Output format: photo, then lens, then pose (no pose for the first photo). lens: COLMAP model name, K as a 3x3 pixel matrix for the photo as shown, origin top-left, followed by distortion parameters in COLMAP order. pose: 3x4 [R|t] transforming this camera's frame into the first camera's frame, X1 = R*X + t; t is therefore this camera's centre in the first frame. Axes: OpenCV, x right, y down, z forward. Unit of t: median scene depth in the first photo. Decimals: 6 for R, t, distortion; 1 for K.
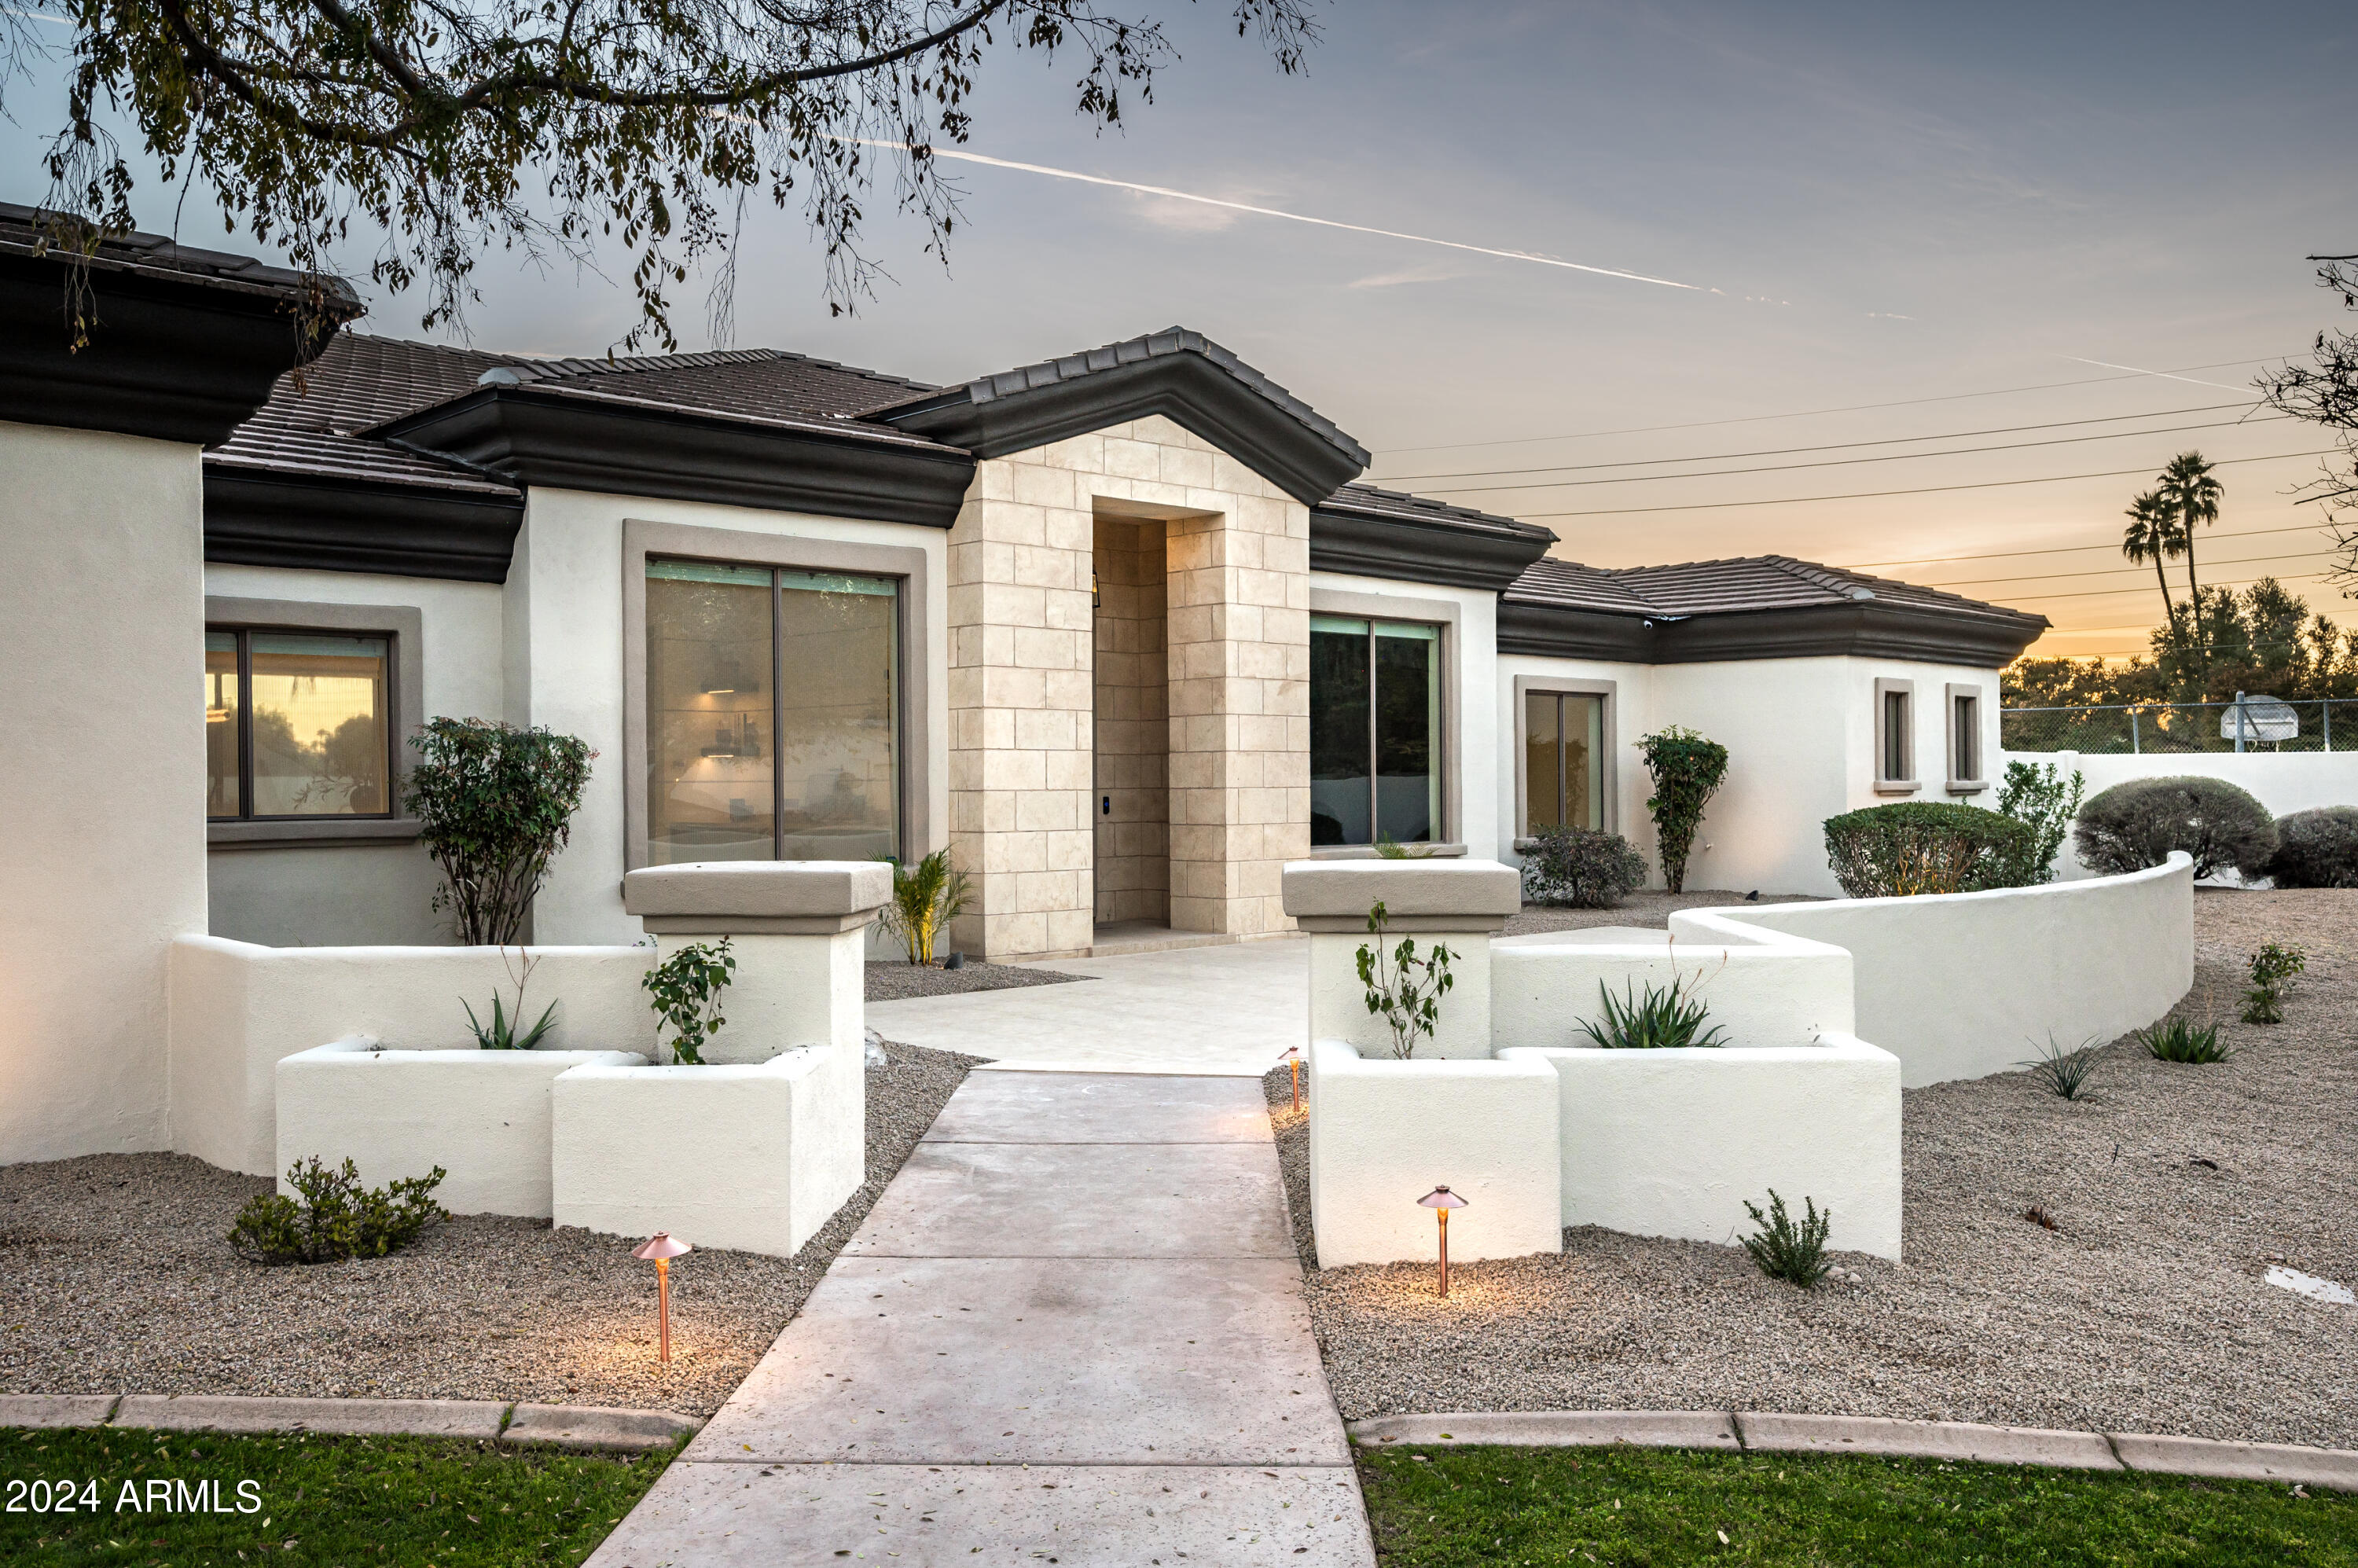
lens RADIAL K [[1939.4, 0, 1176.1], [0, 1939.4, 784.0], [0, 0, 1]] dist [0.001455, -0.000587]
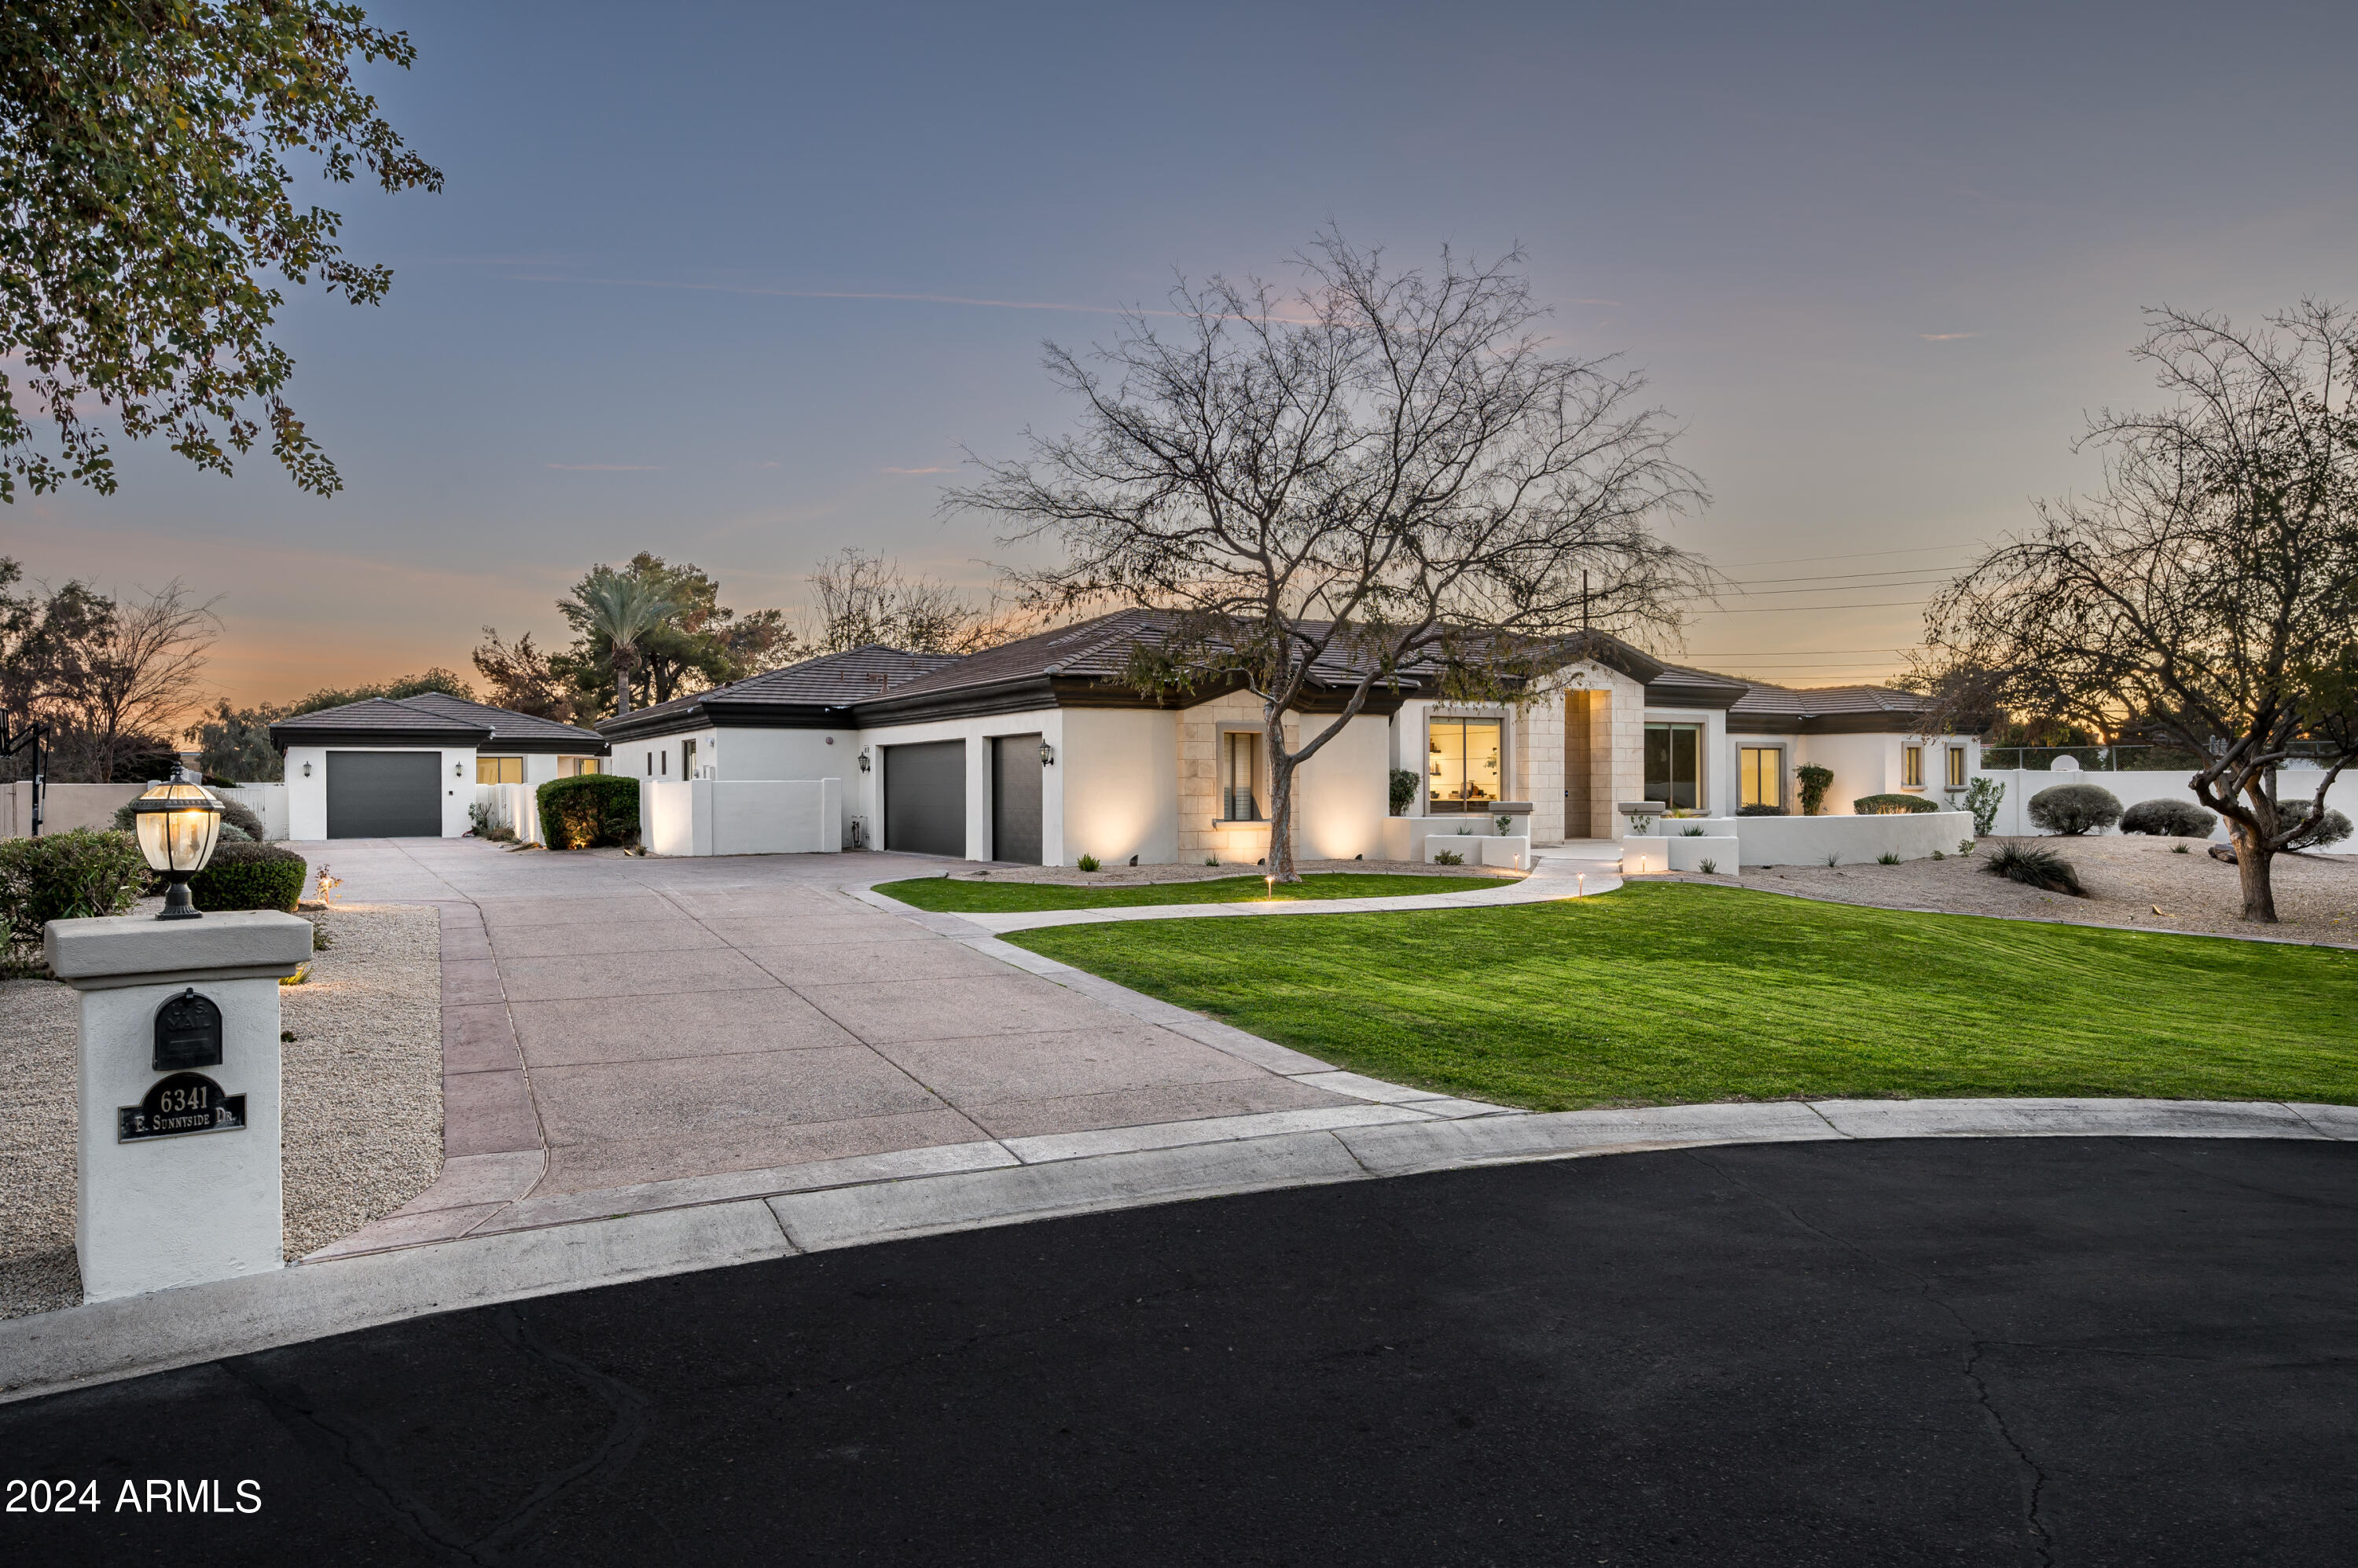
lens RADIAL K [[1536.6, 0, 1173.6], [0, 1536.6, 774.2], [0, 0, 1]] dist [0.002920, 0.001018]
pose [[0.966094, 0.002772, -0.258175, -0.012697], [-0.004164, 0.999980, -0.004843, -0.003494], [0.258156, 0.005754, 0.966086, -1.297764]]
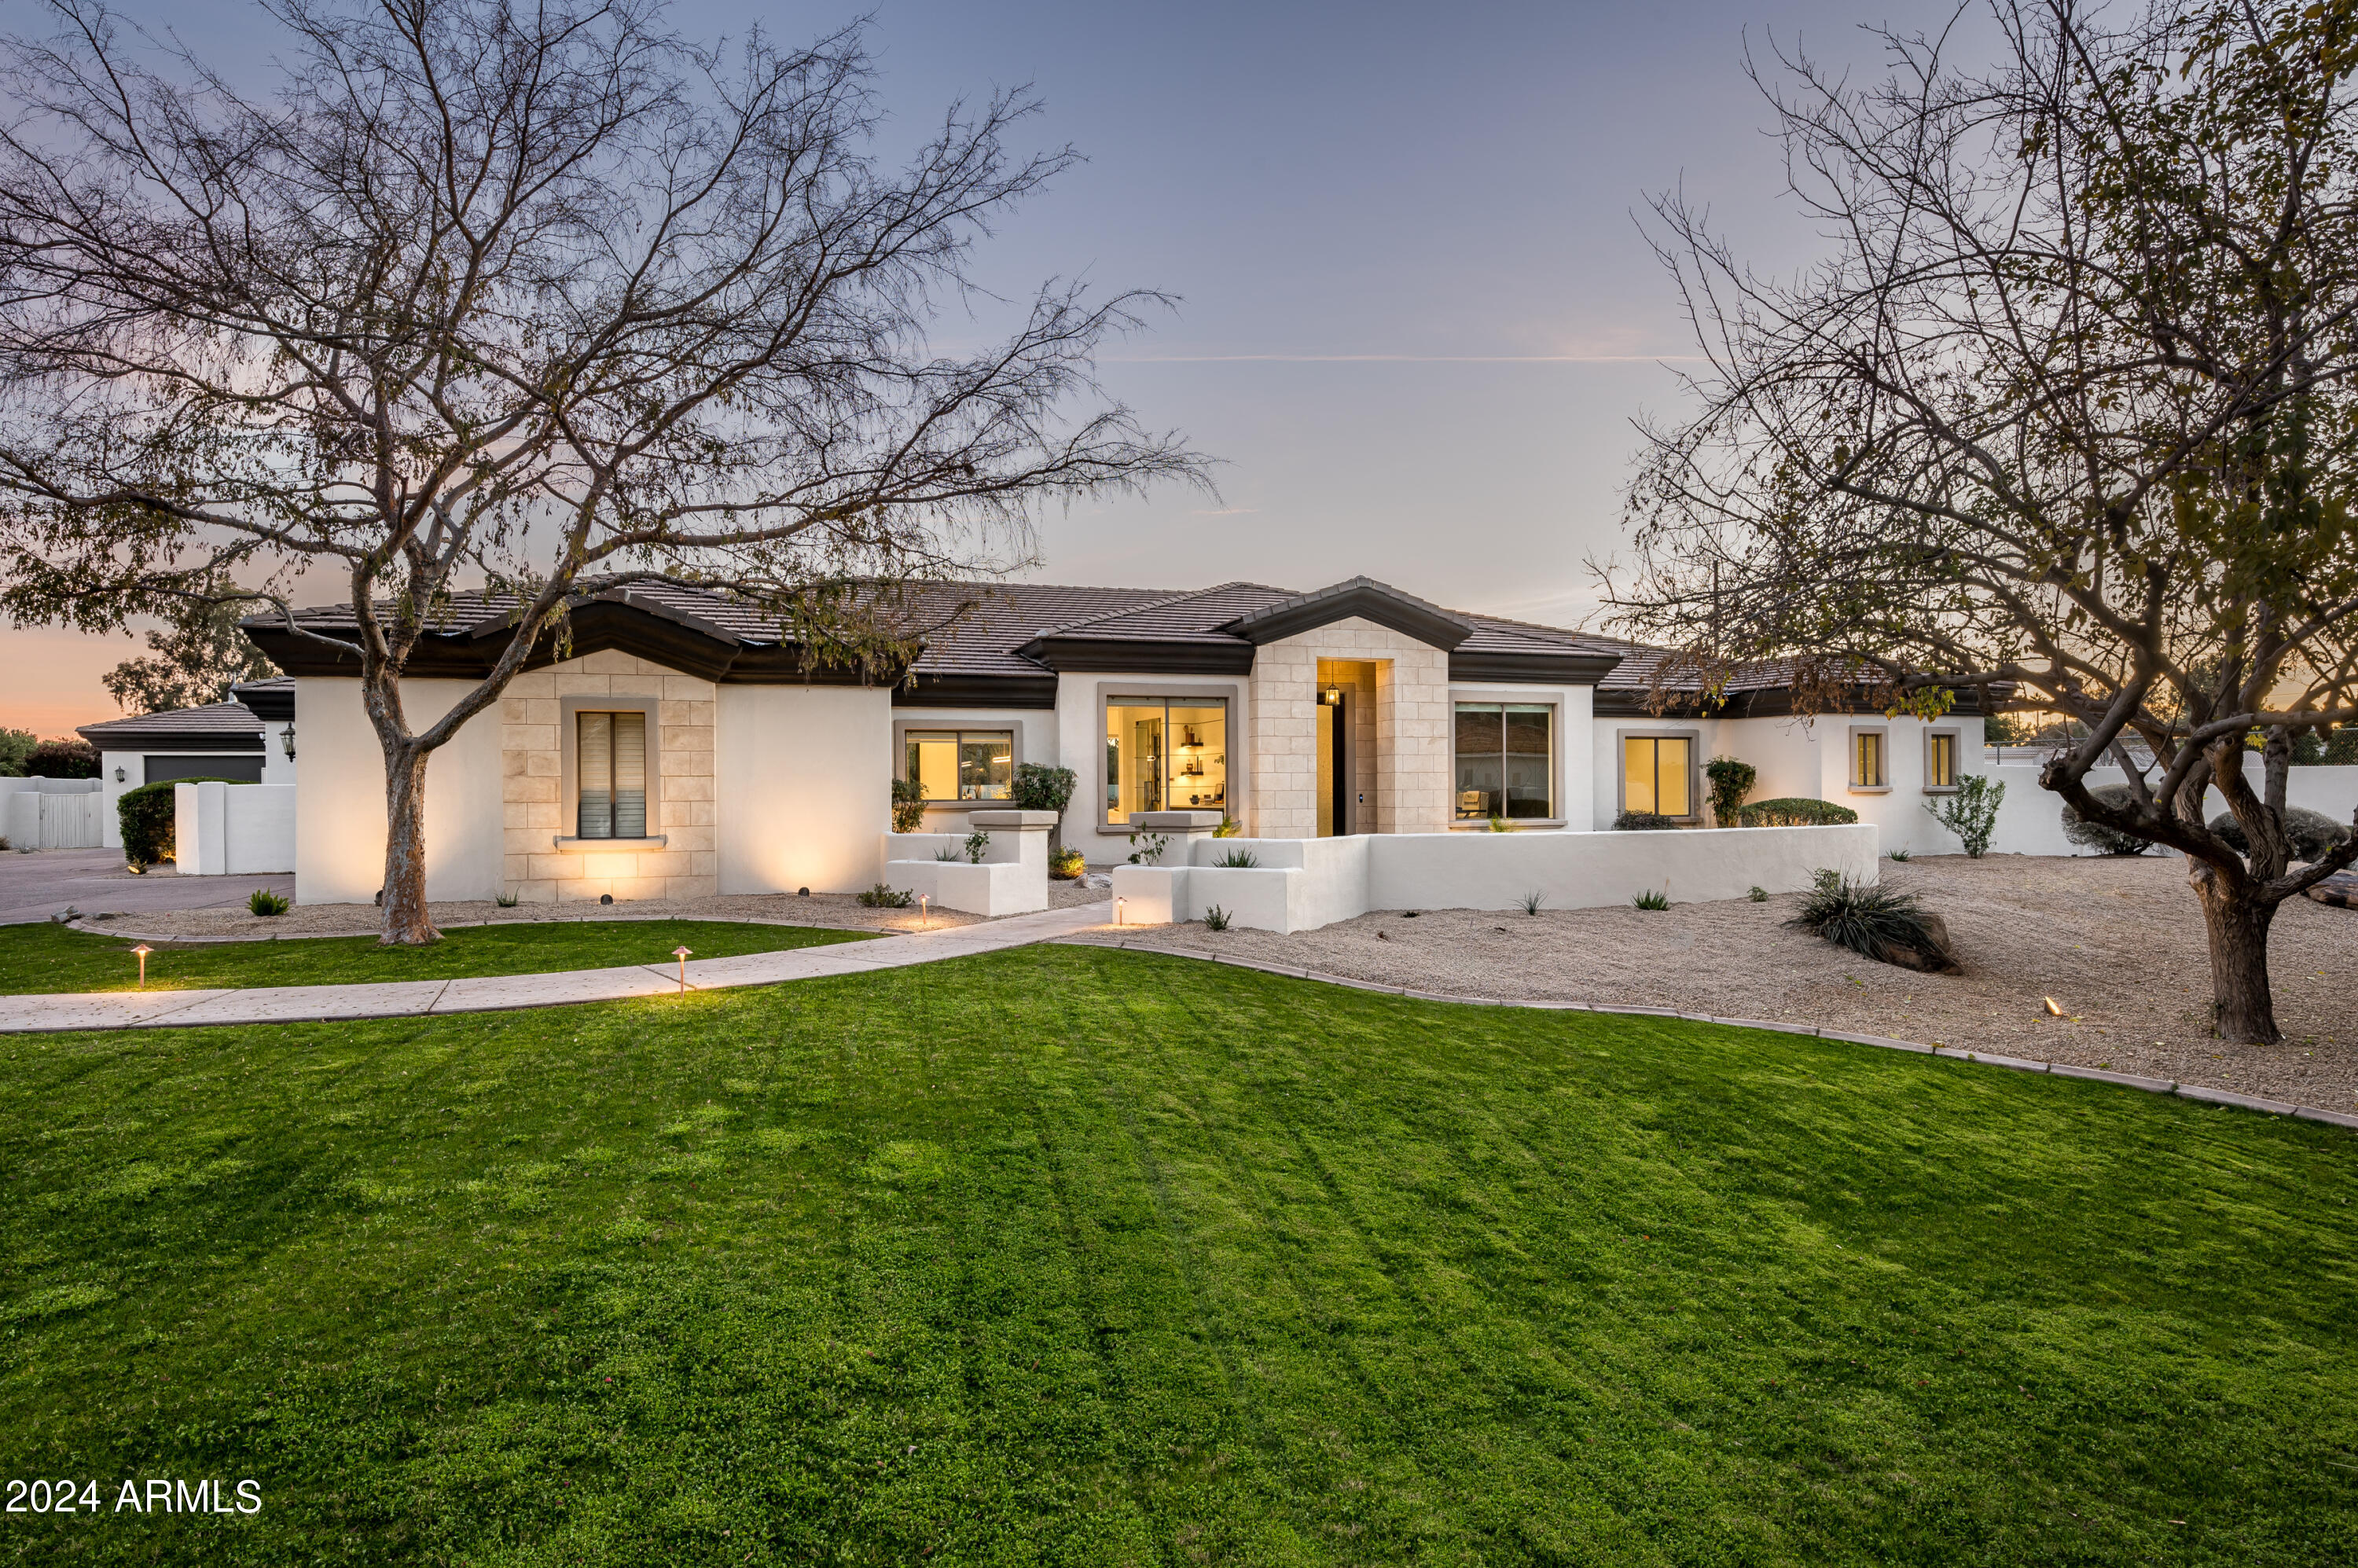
lens RADIAL K [[1367.4, 0, 1179.7], [0, 1367.4, 788.9], [0, 0, 1]] dist [0.003013, 0.000081]
pose [[0.900387, 0.001615, -0.435087, 0.449989], [-0.000950, 0.999998, 0.001745, -0.001173], [0.435089, -0.001158, 0.900387, -0.426395]]
